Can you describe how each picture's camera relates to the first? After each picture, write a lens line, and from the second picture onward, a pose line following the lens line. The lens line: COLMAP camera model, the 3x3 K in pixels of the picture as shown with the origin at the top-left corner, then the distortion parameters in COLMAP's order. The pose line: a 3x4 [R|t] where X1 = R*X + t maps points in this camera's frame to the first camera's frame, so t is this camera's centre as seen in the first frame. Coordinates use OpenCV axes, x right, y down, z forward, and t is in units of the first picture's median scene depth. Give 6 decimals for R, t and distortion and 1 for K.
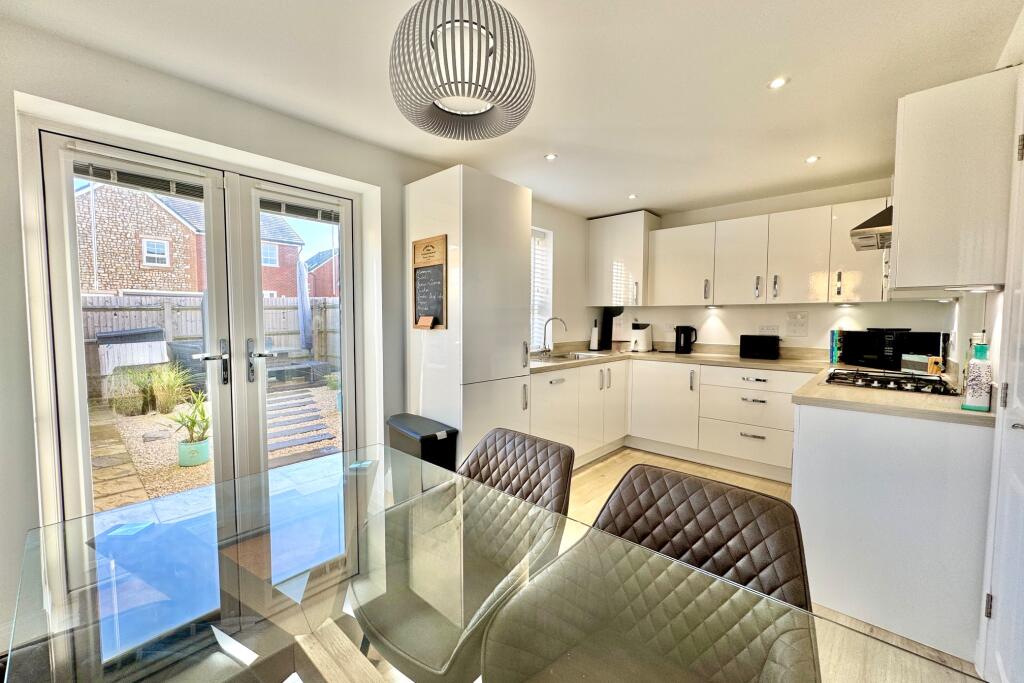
lens RADIAL K [[407.2, 0, 510.7], [0, 407.2, 339.5], [0, 0, 1]] dist [-0.002392, -0.000134]
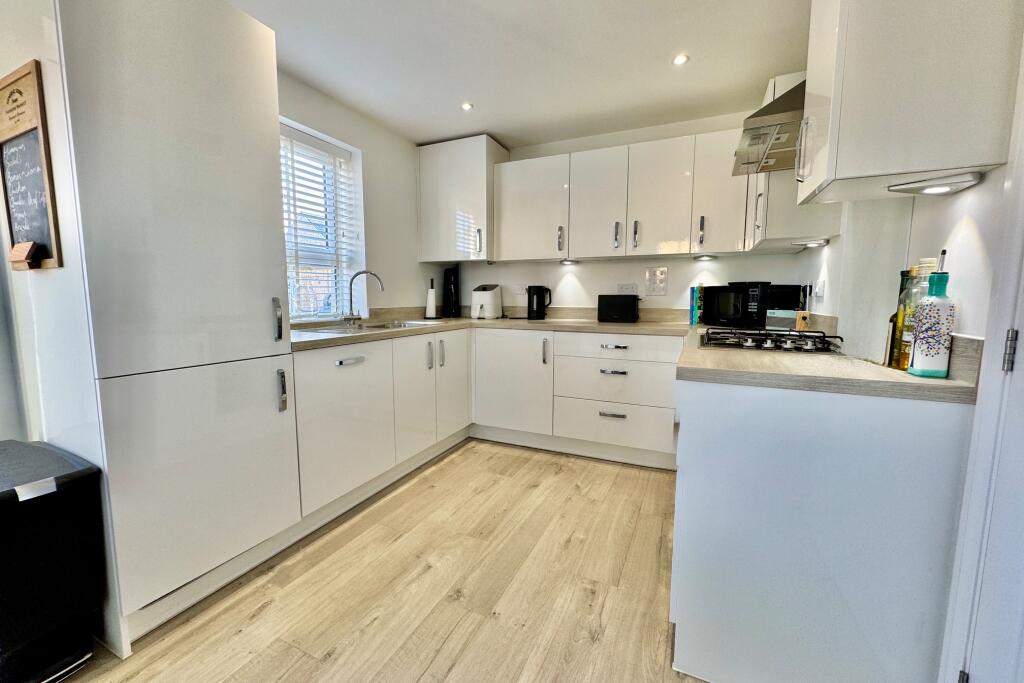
lens RADIAL K [[407.2, 0, 508.7], [0, 407.2, 340.8], [0, 0, 1]] dist [-0.002392, -0.000134]
pose [[0.954305, -0.035801, 0.296681, 0.131179], [0.018100, 0.997900, 0.062200, 0.026991], [-0.298284, -0.053988, 0.952949, 0.241535]]
